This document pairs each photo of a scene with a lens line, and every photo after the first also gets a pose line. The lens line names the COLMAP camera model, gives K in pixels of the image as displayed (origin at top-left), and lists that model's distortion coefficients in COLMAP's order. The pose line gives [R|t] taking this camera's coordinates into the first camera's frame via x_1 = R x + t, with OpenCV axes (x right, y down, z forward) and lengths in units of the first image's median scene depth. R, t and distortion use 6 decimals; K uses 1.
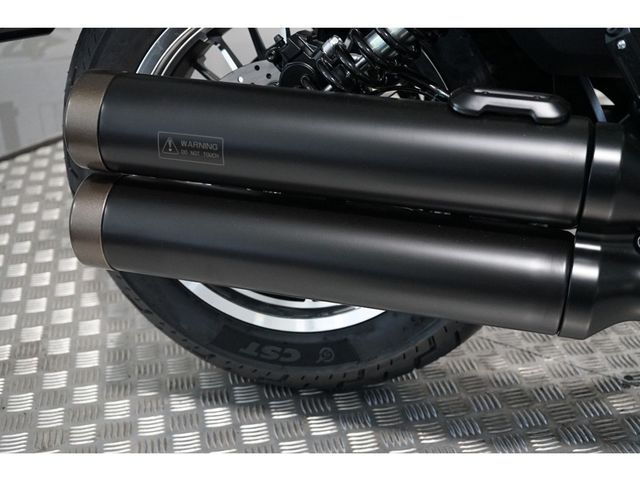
lens RADIAL K [[882.9, 0, 320.0], [0, 882.9, 240.0], [0, 0, 1]] dist [-0.024243, 0.022560]
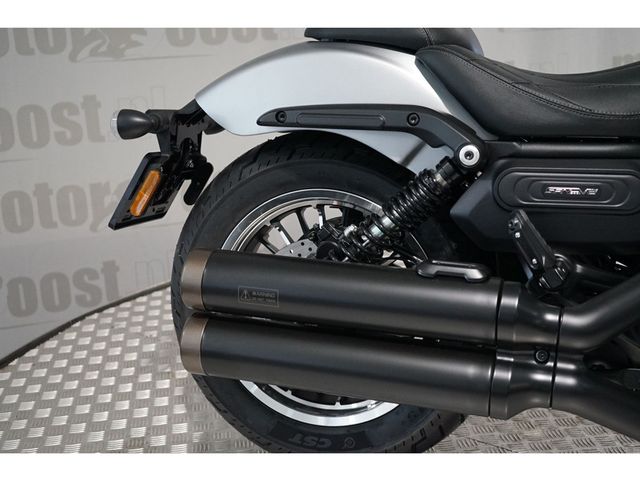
lens RADIAL K [[882.9, 0, 320.0], [0, 882.9, 240.0], [0, 0, 1]] dist [-0.024243, 0.022560]
pose [[0.997575, -0.000560, -0.069604, 0.060894], [-0.011326, 0.985335, -0.170257, 0.052872], [0.068679, 0.170632, 0.982938, -0.463757]]
